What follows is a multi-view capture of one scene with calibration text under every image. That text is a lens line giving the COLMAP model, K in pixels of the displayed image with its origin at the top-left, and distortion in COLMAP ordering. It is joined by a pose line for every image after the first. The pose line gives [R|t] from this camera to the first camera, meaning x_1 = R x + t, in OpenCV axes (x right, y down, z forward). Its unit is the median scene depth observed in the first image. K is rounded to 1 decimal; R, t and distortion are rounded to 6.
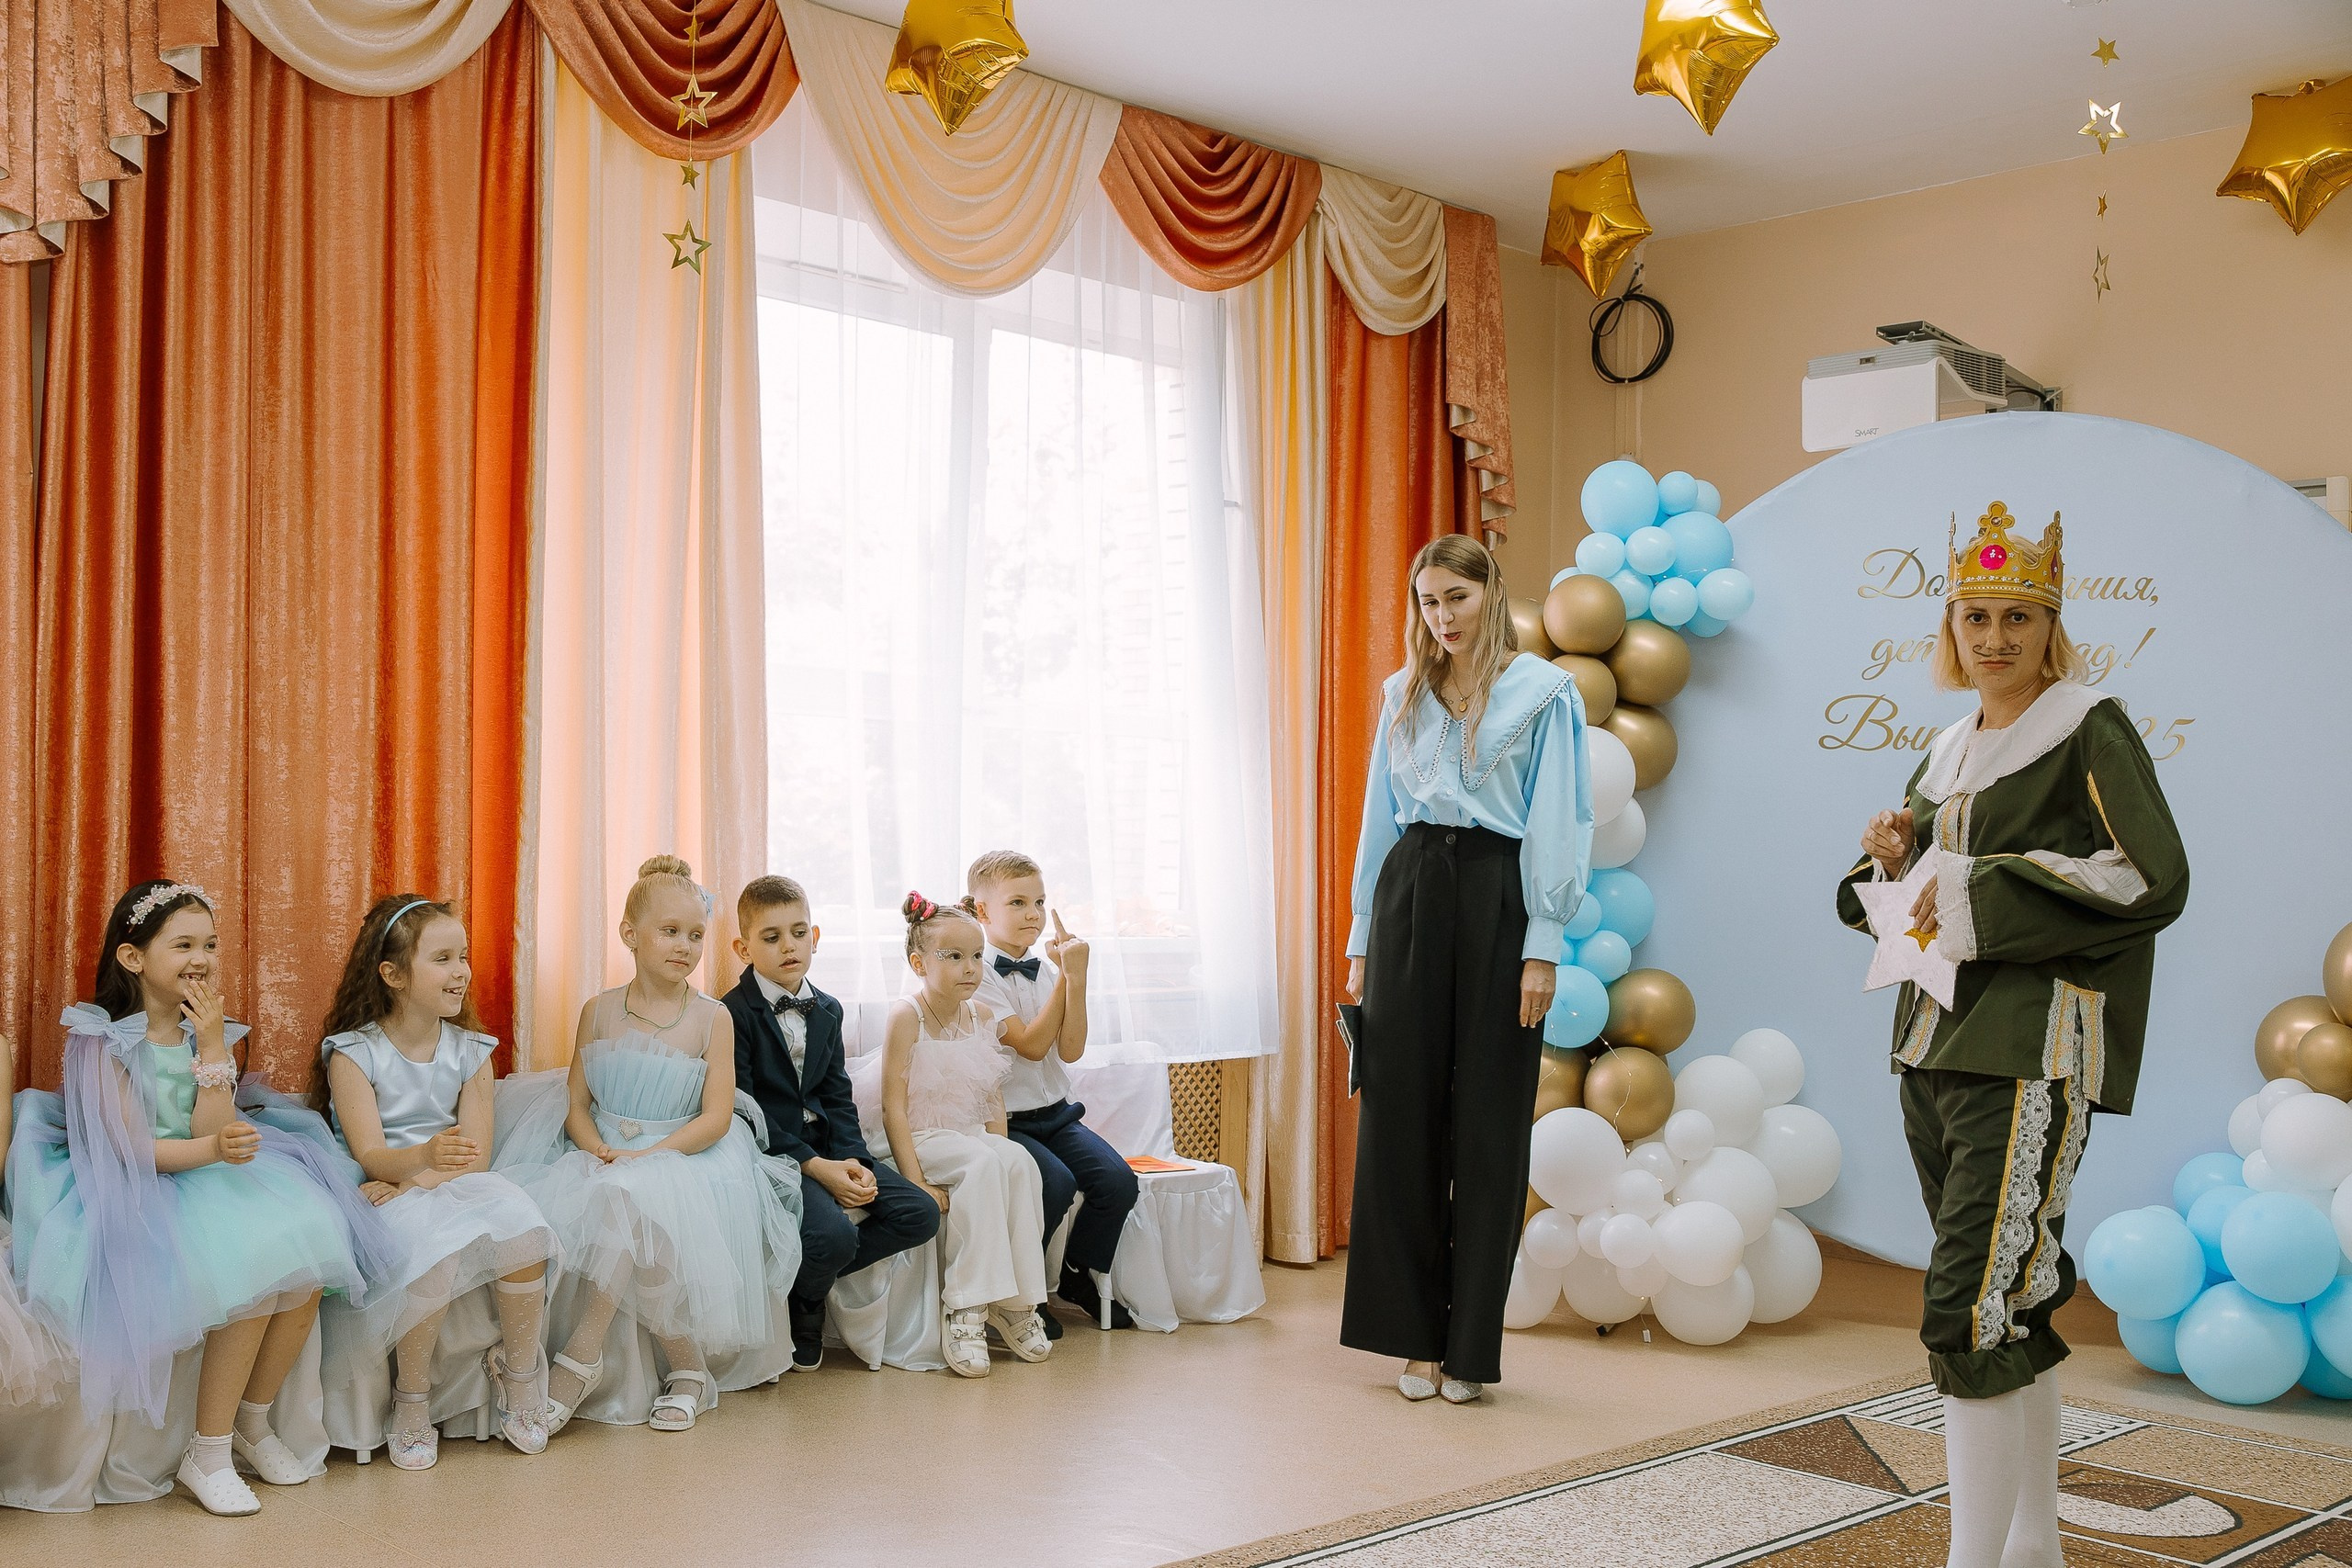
lens RADIAL K [[2456.7, 0, 1141.8], [0, 2456.7, 797.1], [0, 0, 1]] dist [0.006439, 0.000000]
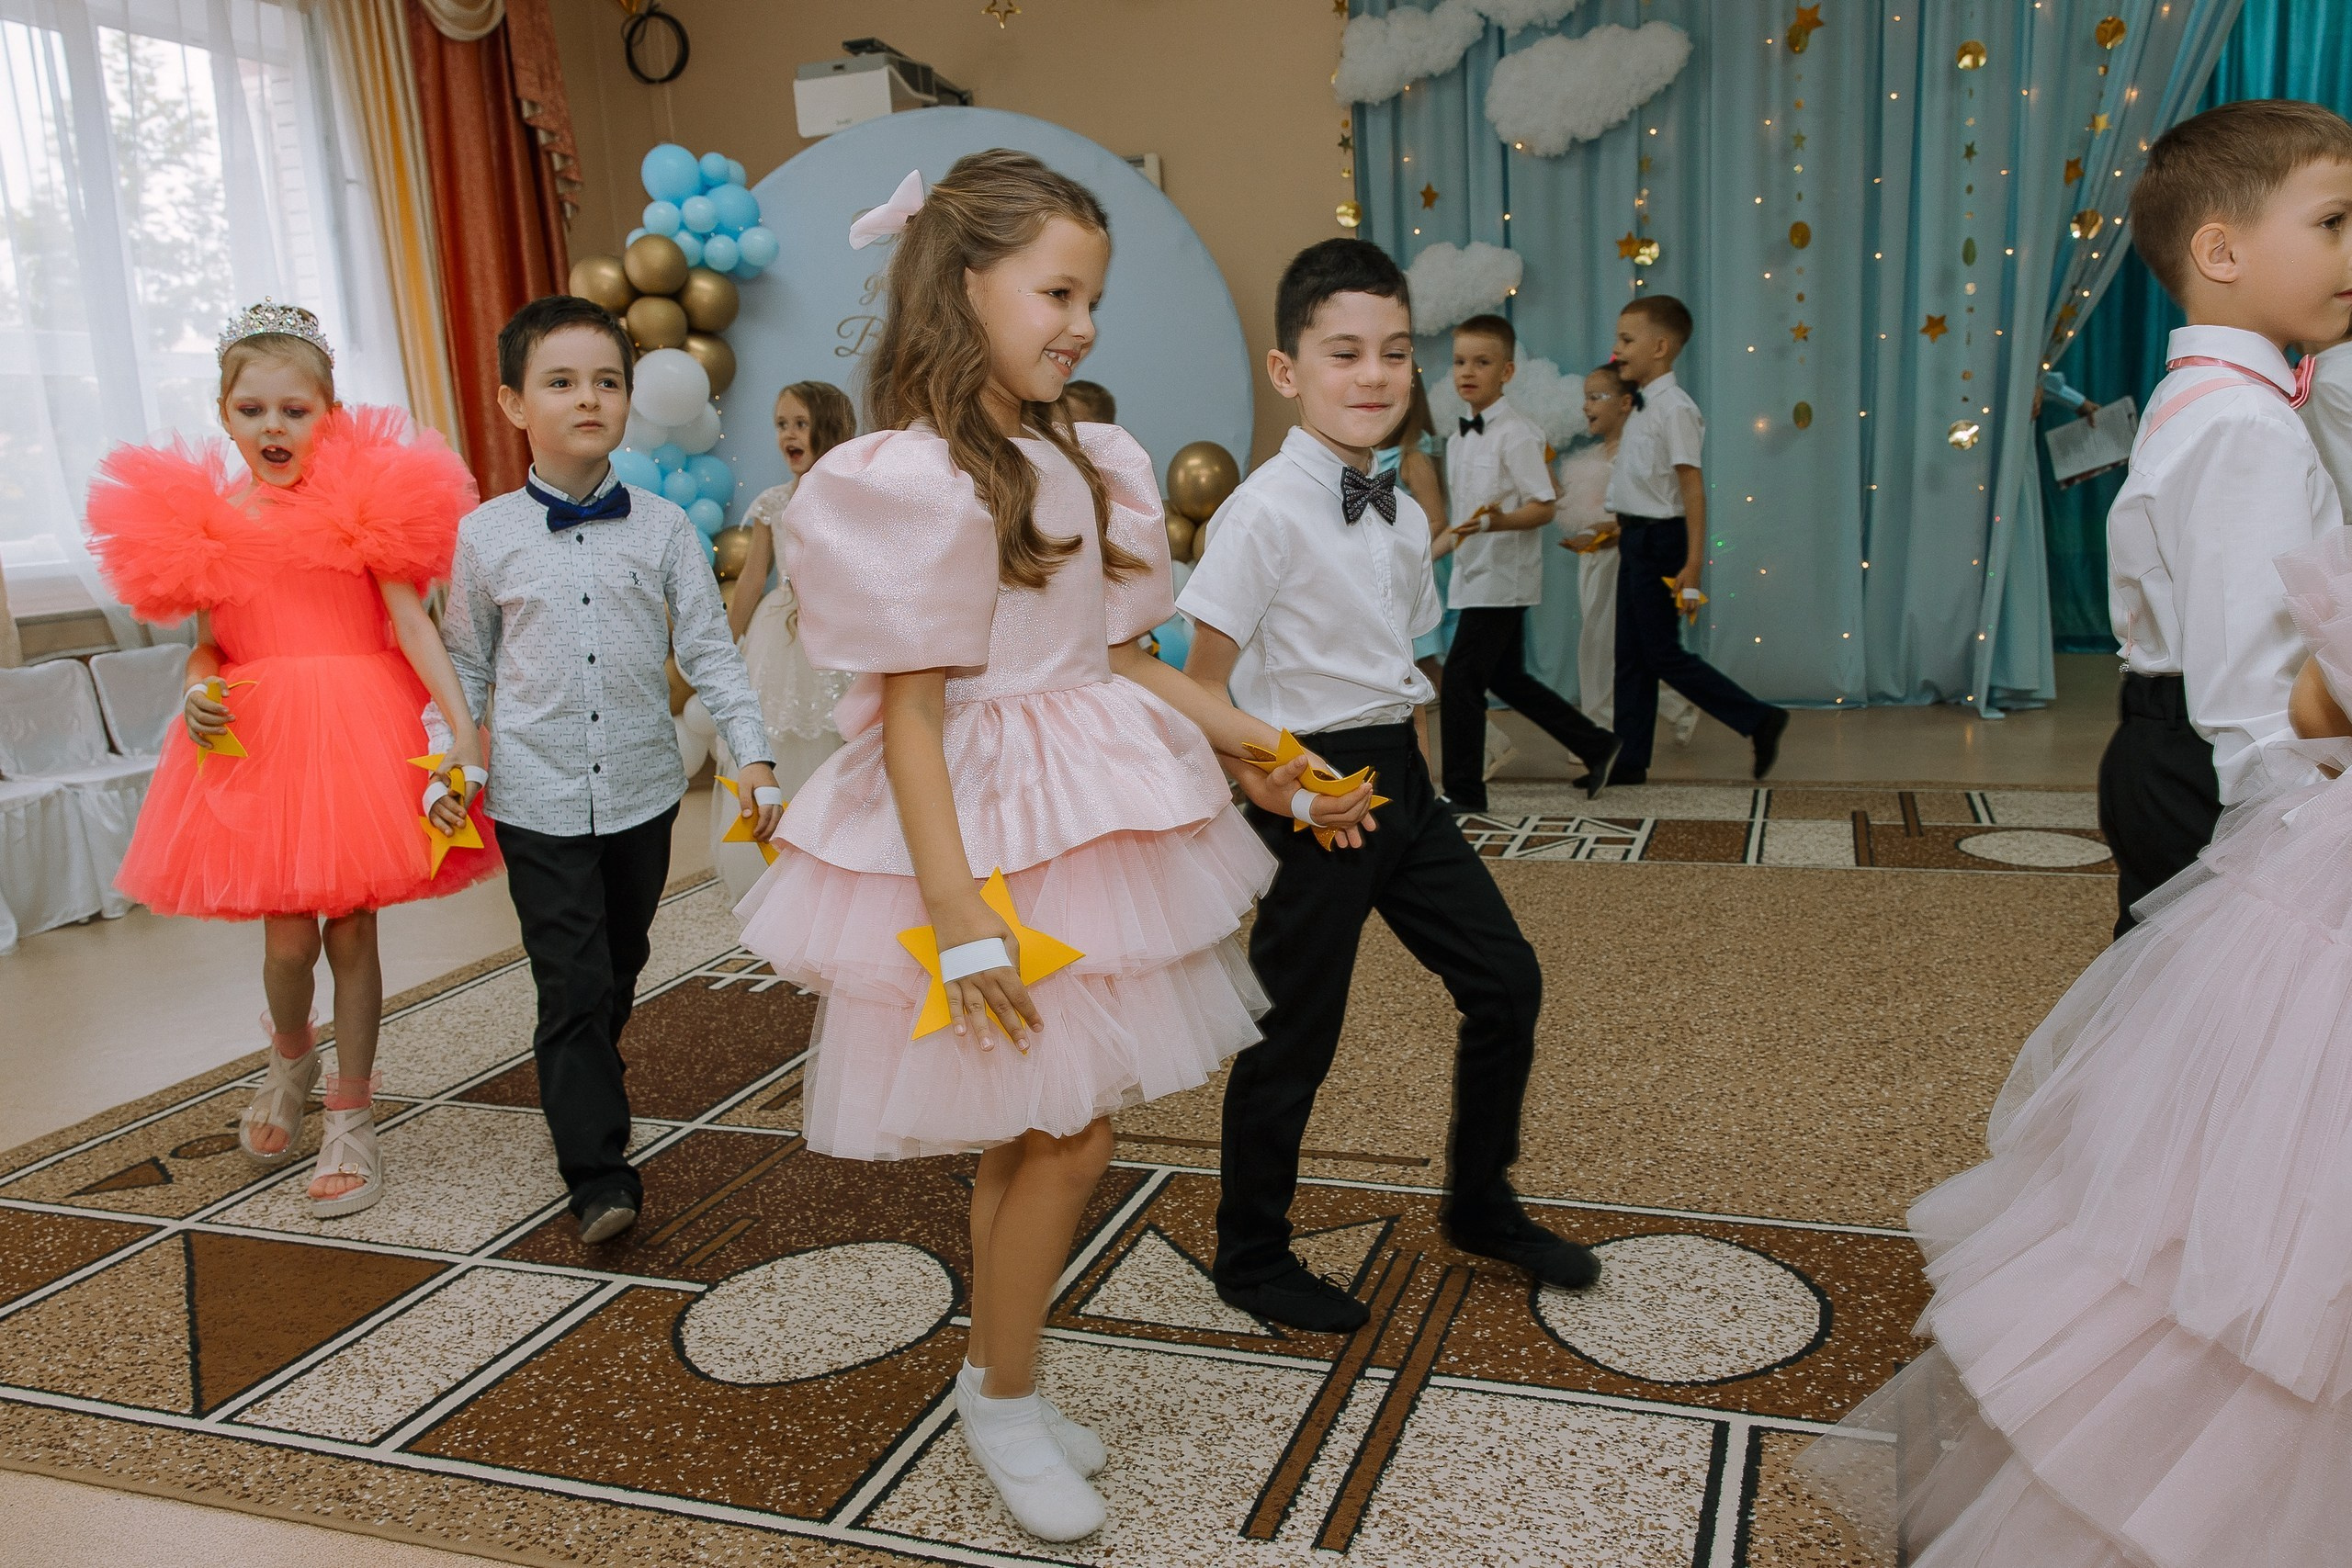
lens RADIAL K [[1828.4, 0, 1186.0], [0, 1828.4, 753.1], [0, 0, 1]] dist [0.005064, 0.003481]
pose [[0.890482, -0.147828, 0.430335, -0.031417], [0.067650, 0.978255, 0.196061, 0.010915], [-0.449961, -0.145477, 0.881119, -0.050527]]
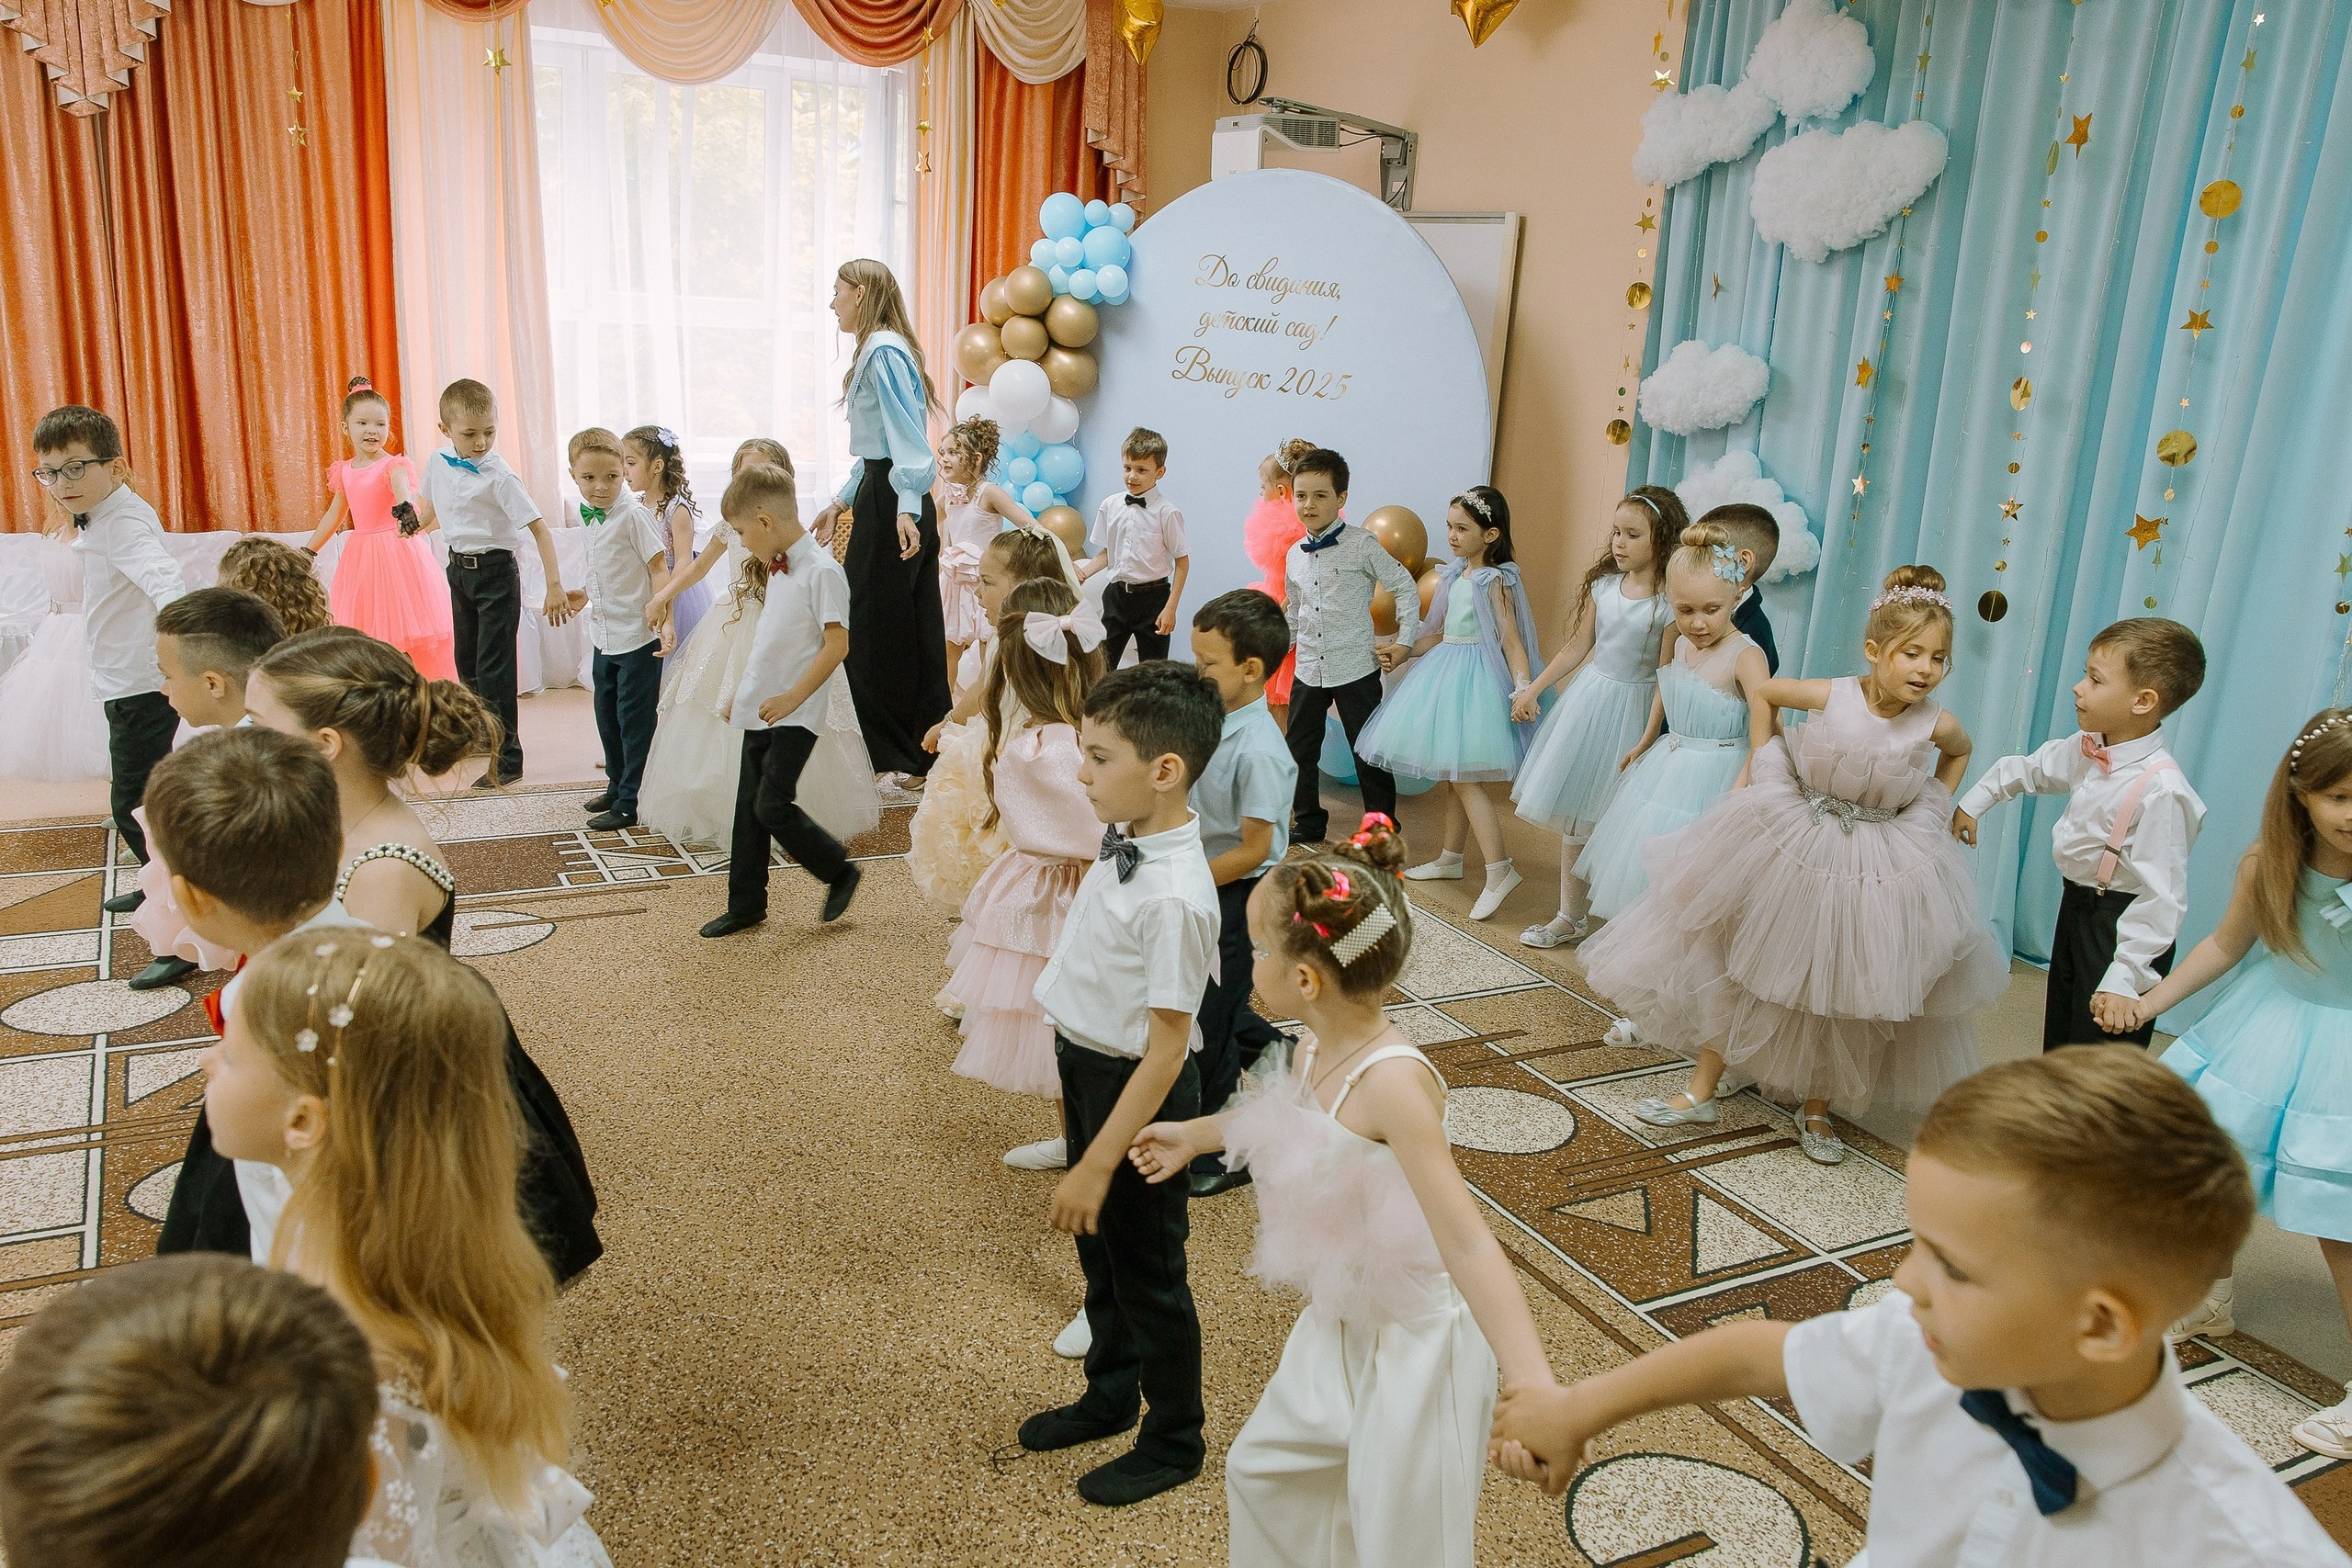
lens RADIAL K [[1828.4, 0, 1139.2], [0, 1828.4, 796.9], [0, 0, 1]] dist [0.005064, 0.003481]
pose [[0.958802, 0.107337, -0.263016, 0.611314], [-0.030202, 0.959136, 0.281328, -0.095525], [0.282465, -0.261794, 0.922864, -0.215977]]
